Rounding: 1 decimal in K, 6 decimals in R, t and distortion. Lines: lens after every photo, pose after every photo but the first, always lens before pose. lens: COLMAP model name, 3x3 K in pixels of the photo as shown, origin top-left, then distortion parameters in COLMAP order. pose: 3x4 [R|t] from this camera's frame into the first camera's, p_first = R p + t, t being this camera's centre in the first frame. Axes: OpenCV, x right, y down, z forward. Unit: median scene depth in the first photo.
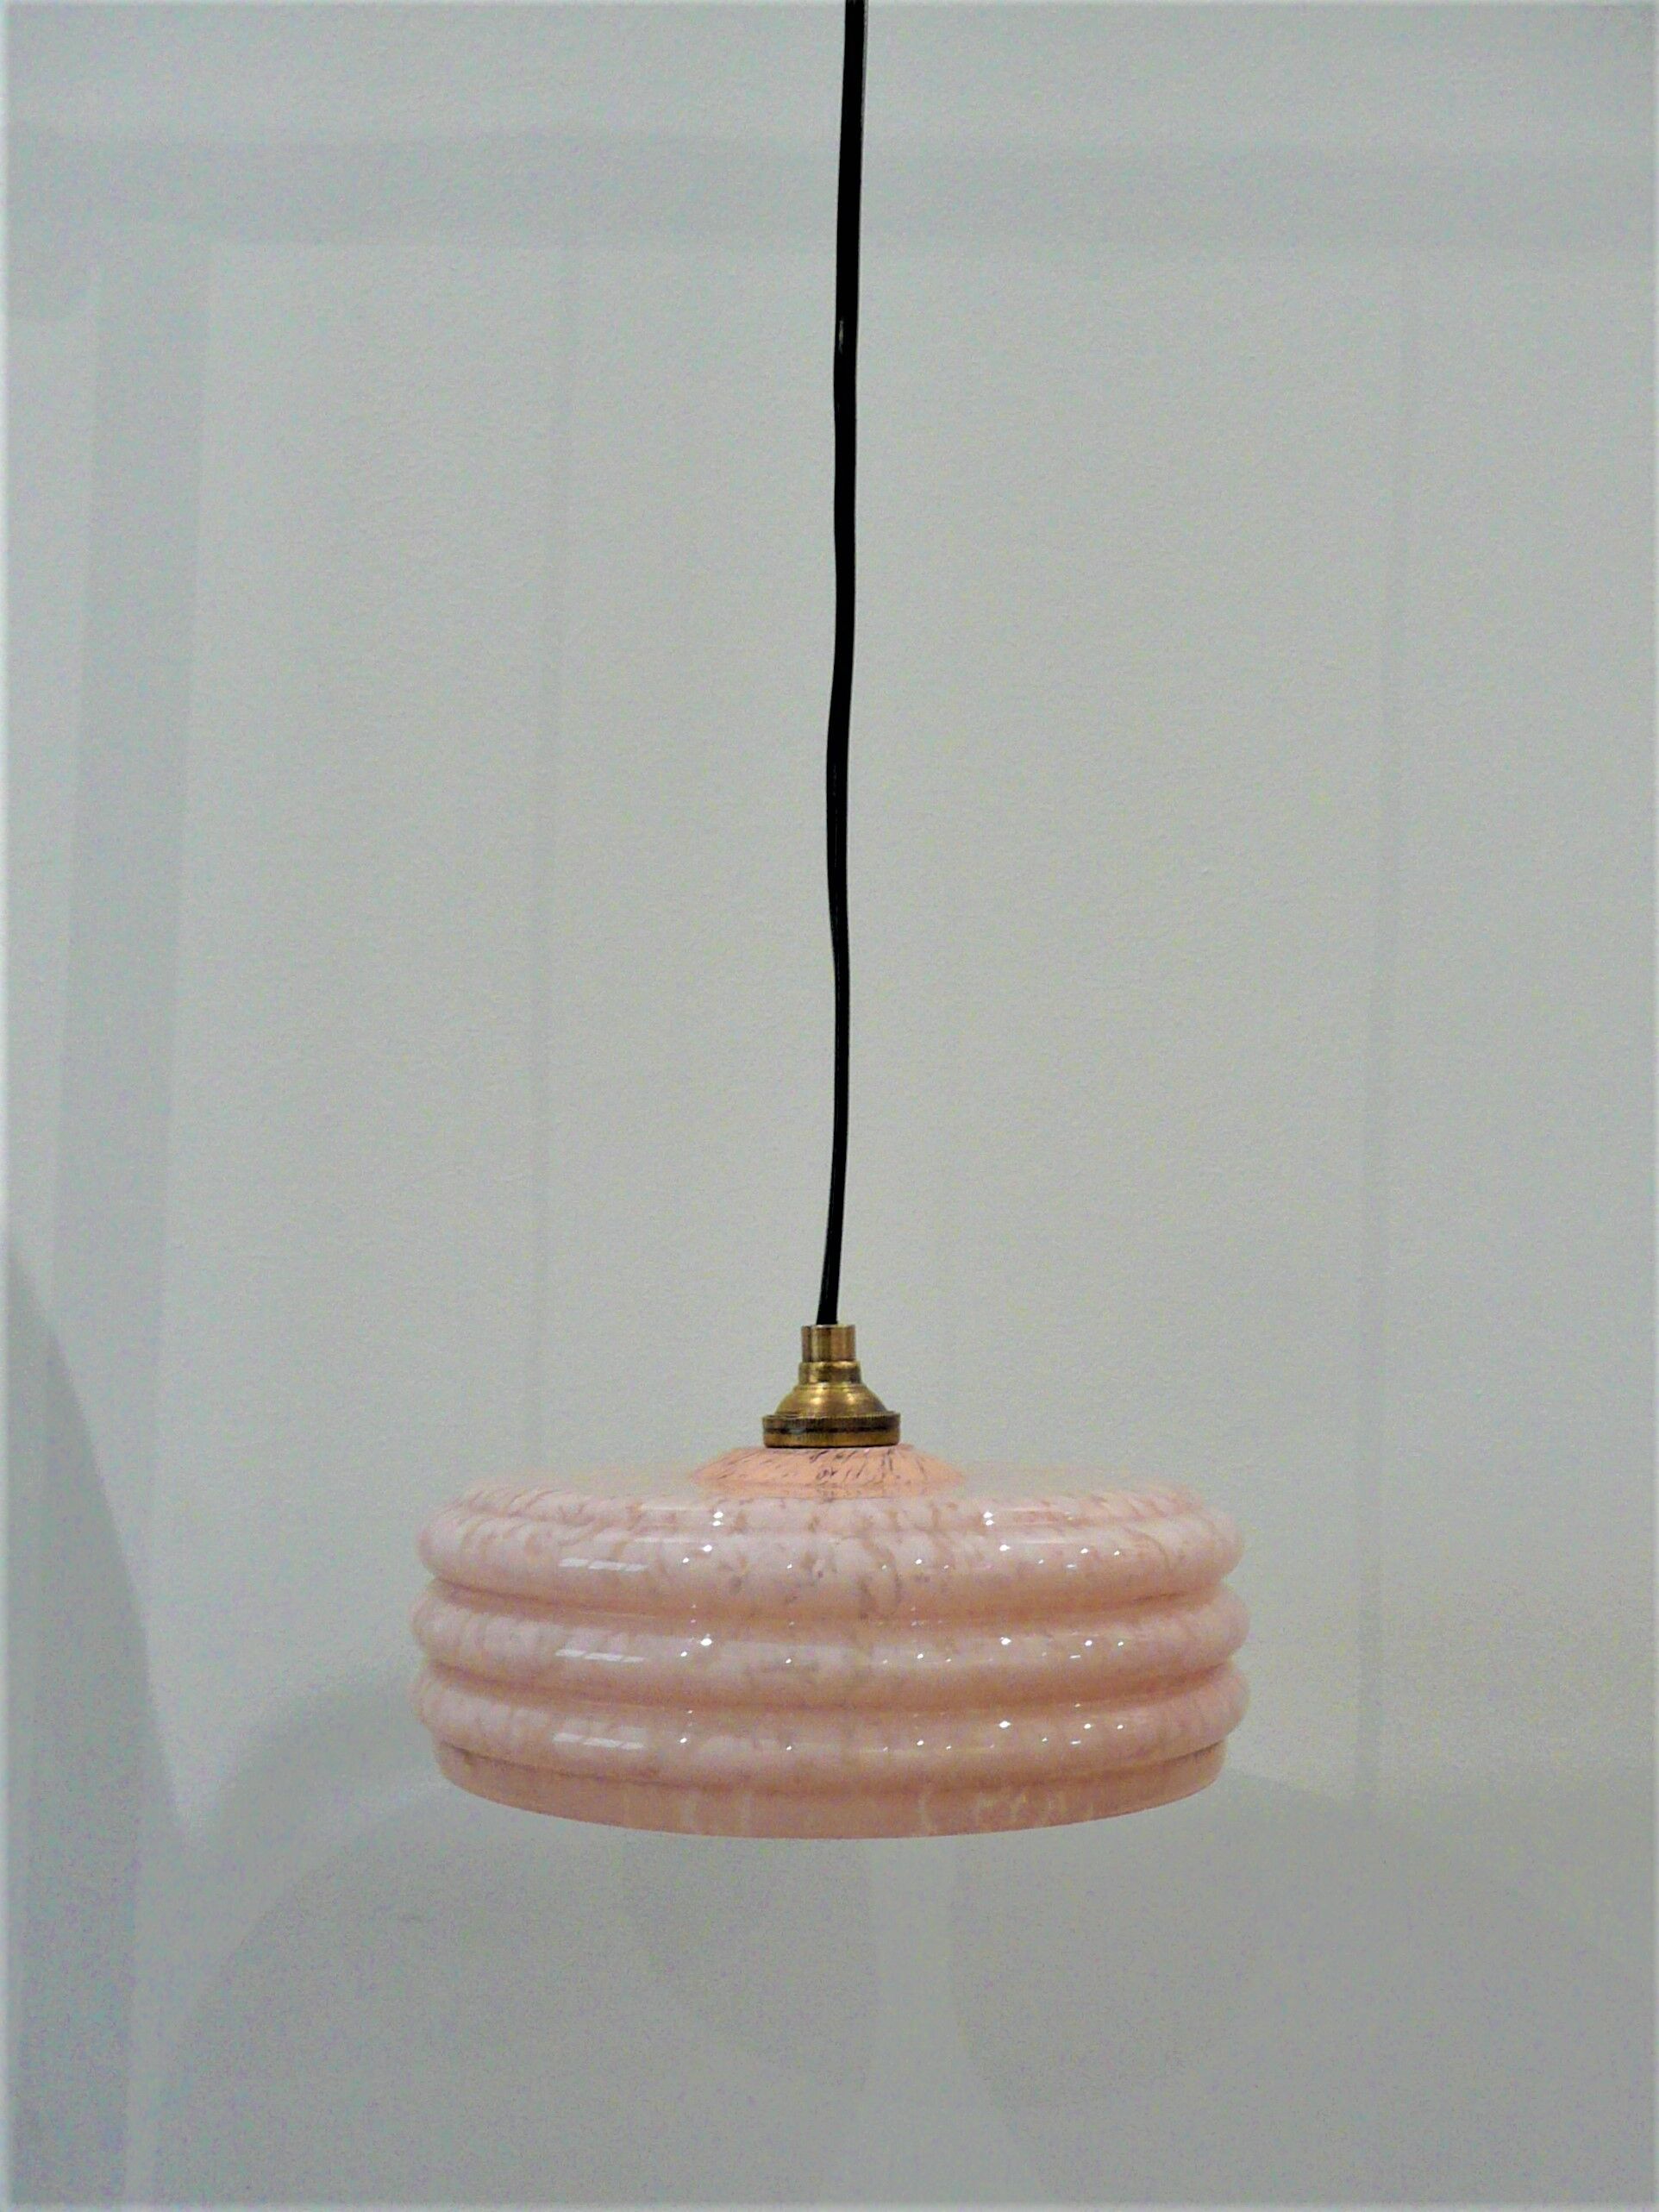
lens RADIAL K [[3480.0, 0, 829.5], [0, 3480.0, 1106.0], [0, 0, 1]] dist [-0.054804, 0.005437]
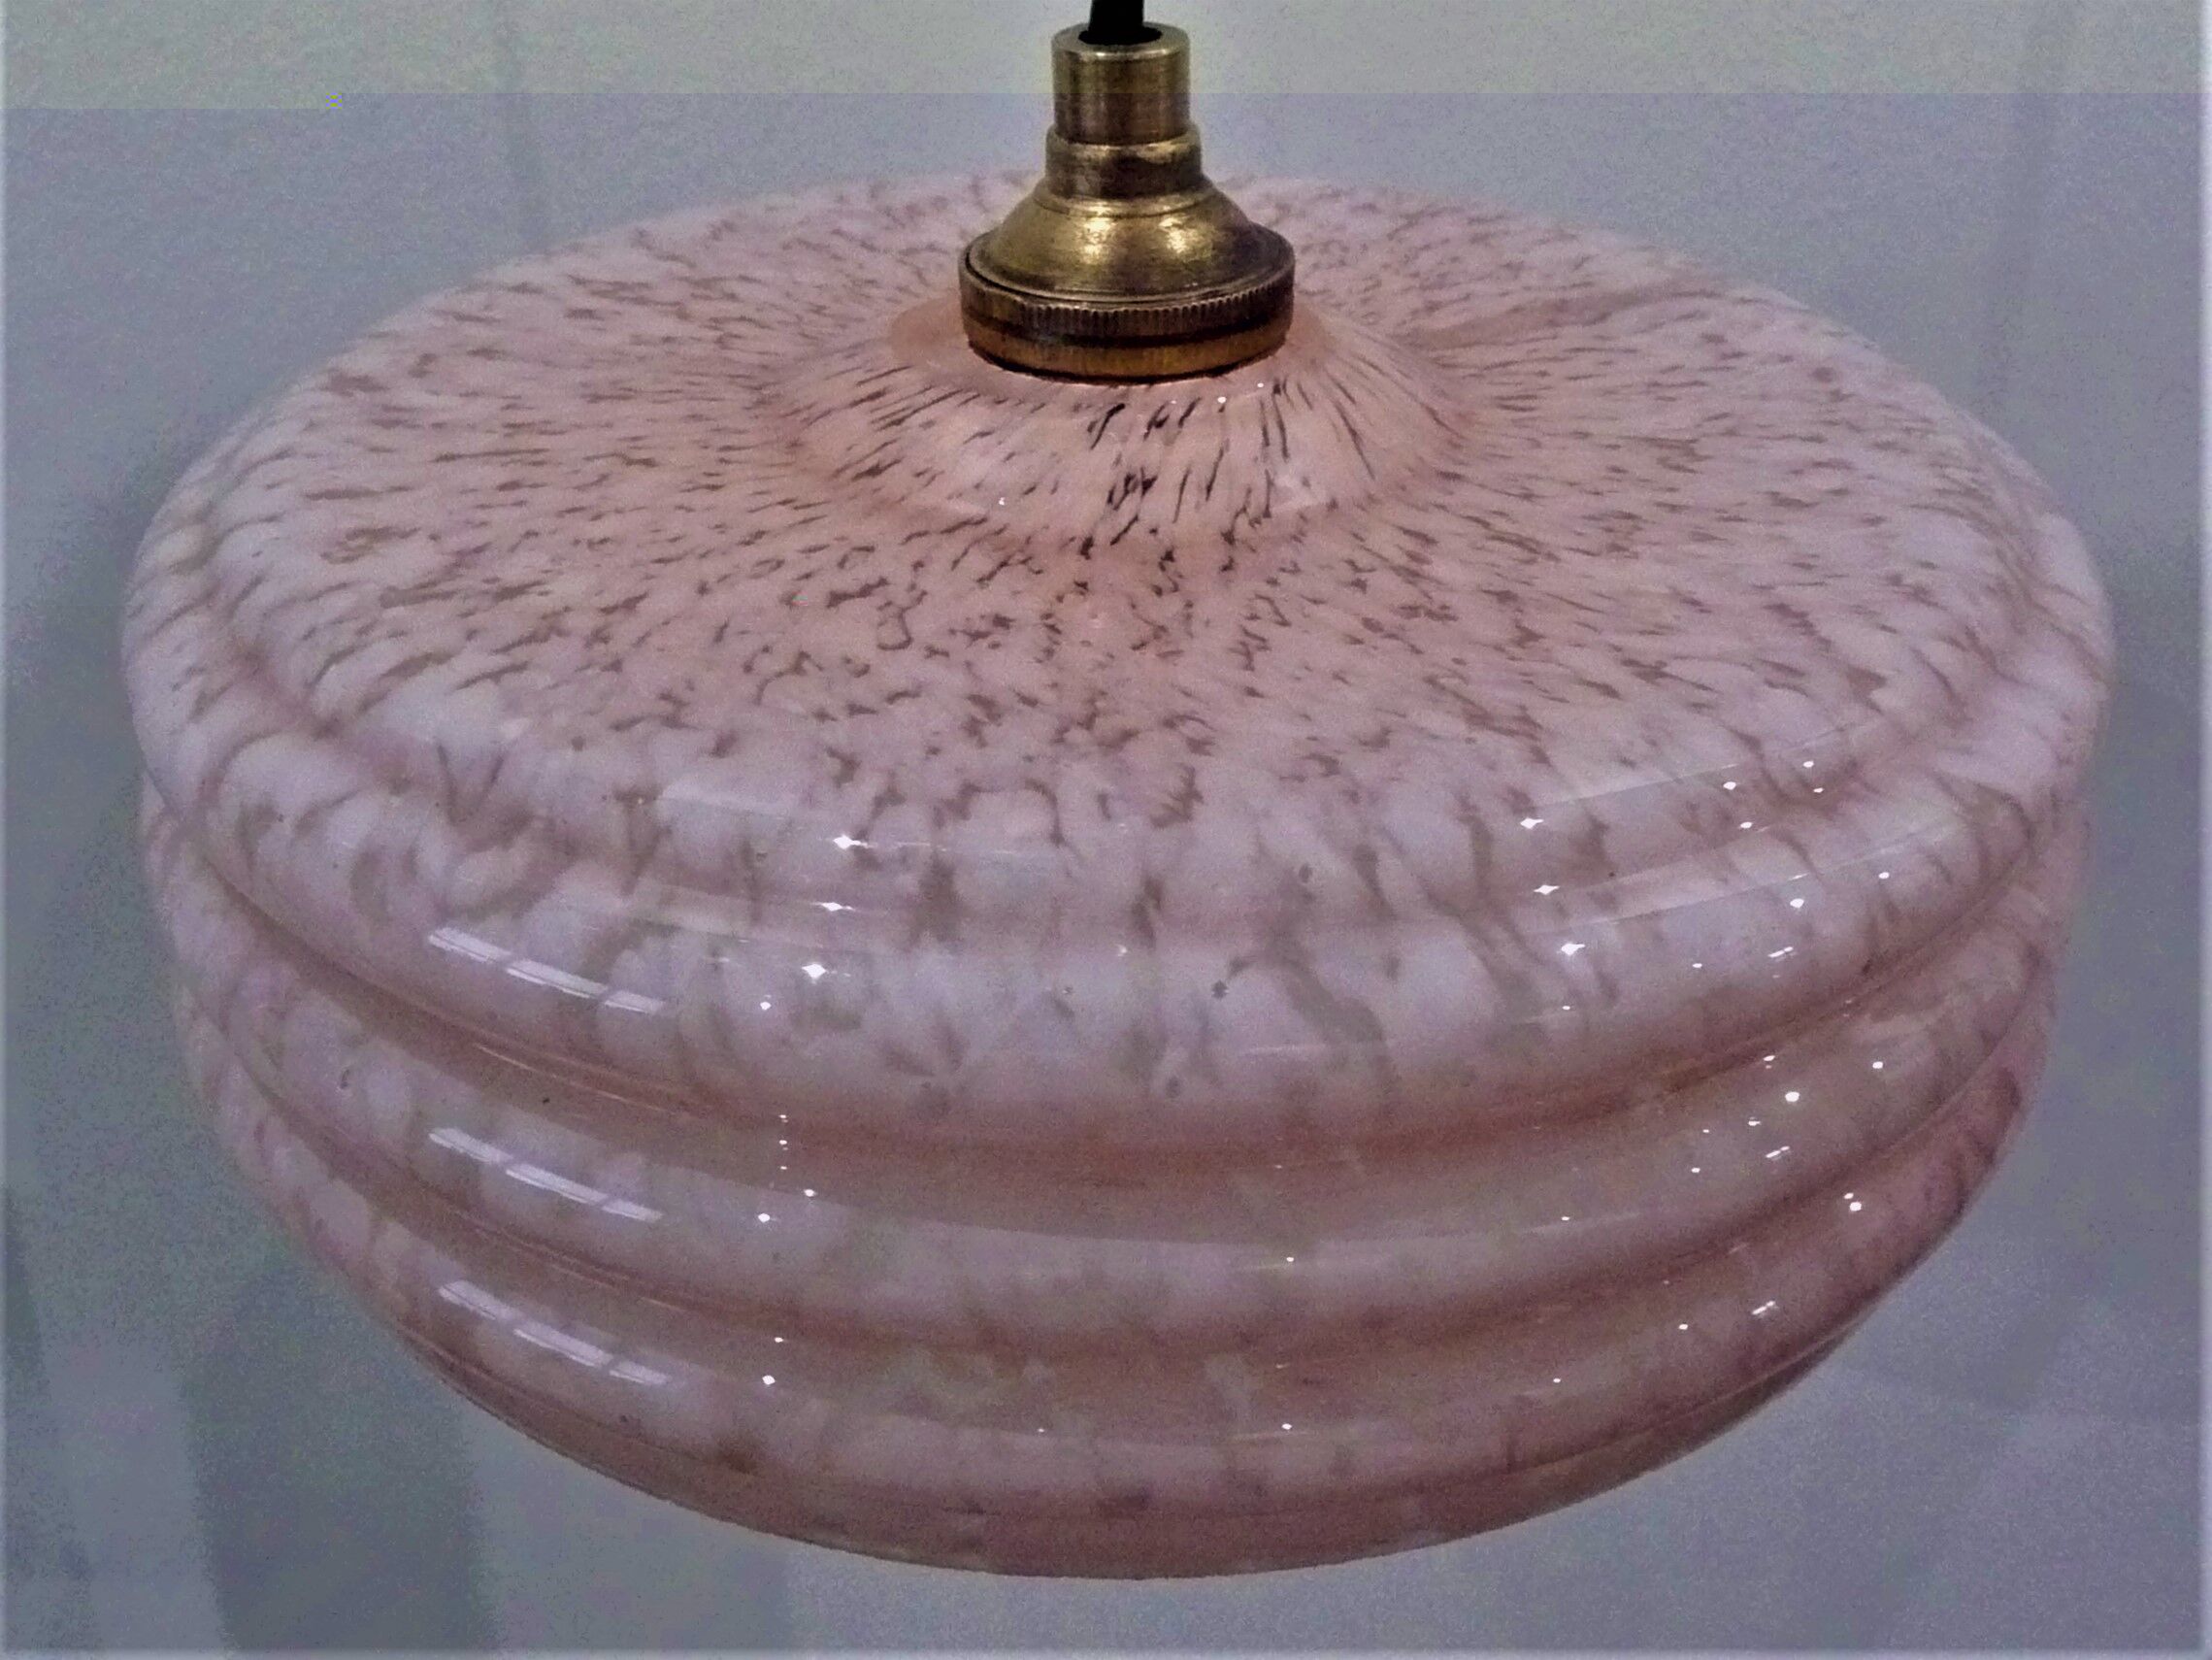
lens RADIAL K [[2654.7, 0, 1159.7], [0, 2654.7, 831.1], [0, 0, 1]] dist [-0.001321, 0.011587]
pose [[0.997148, -0.026466, 0.070681, -0.021437], [-0.018172, 0.824758, 0.565193, -0.037886], [-0.073254, -0.564865, 0.821925, 0.754561]]
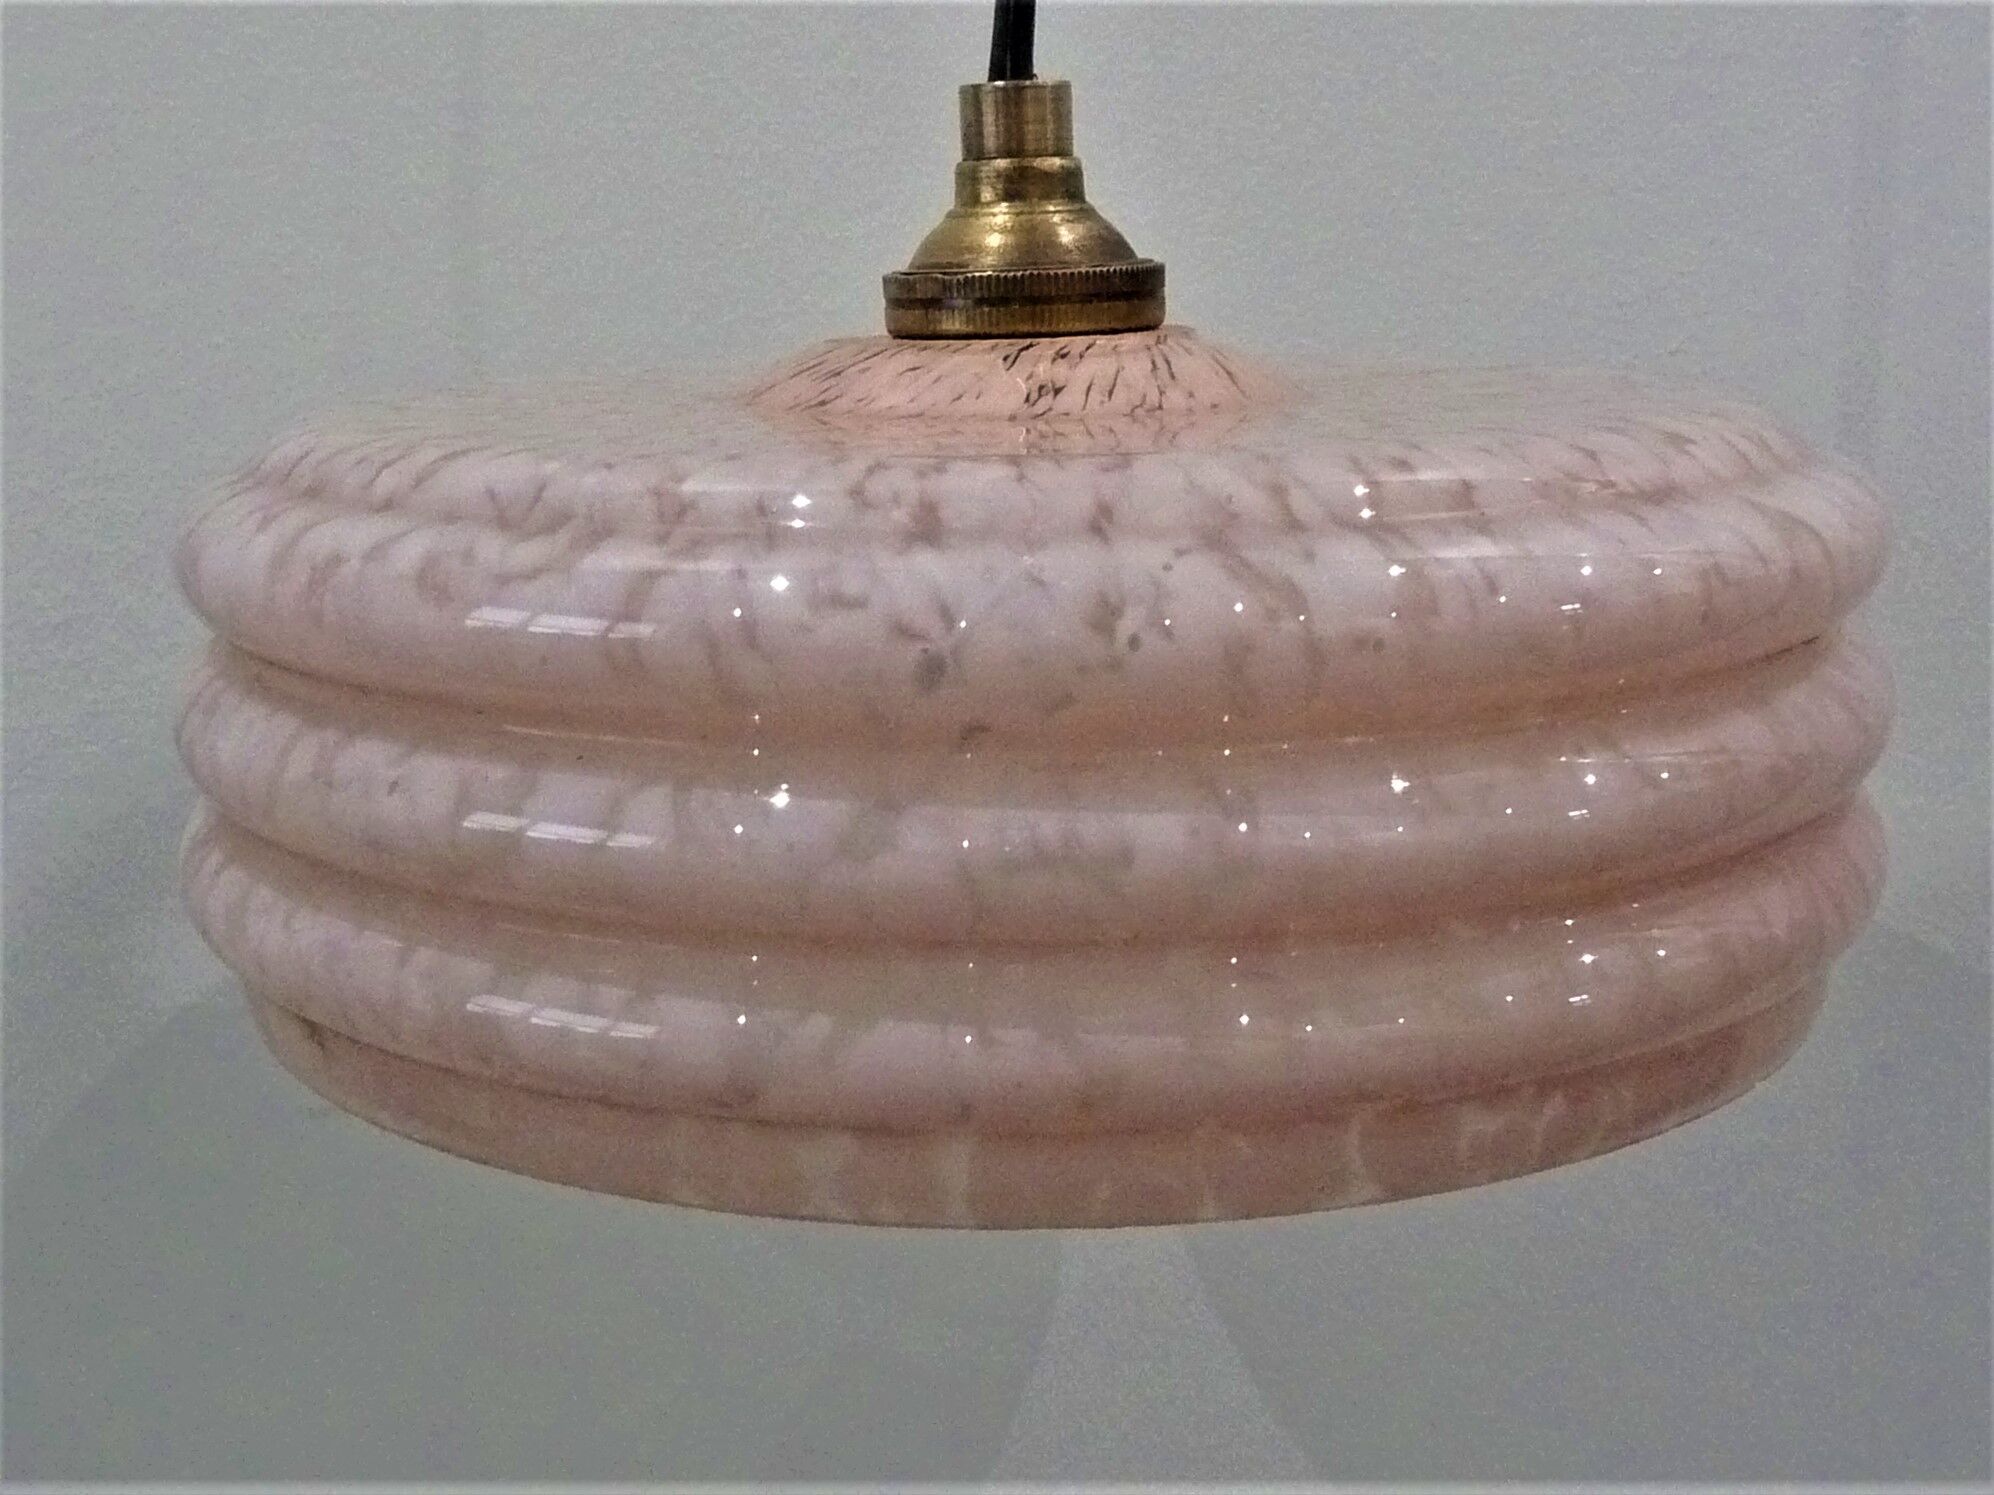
lens RADIAL K [[3137.2, 0, 993.6], [0, 3137.2, 780.0], [0, 0, 1]] dist [-0.054804, 0.005437]
pose [[0.993549, -0.037783, 0.106920, -0.057771], [0.010998, 0.970523, 0.240758, 0.056601], [-0.112865, -0.238029, 0.964678, 0.602313]]
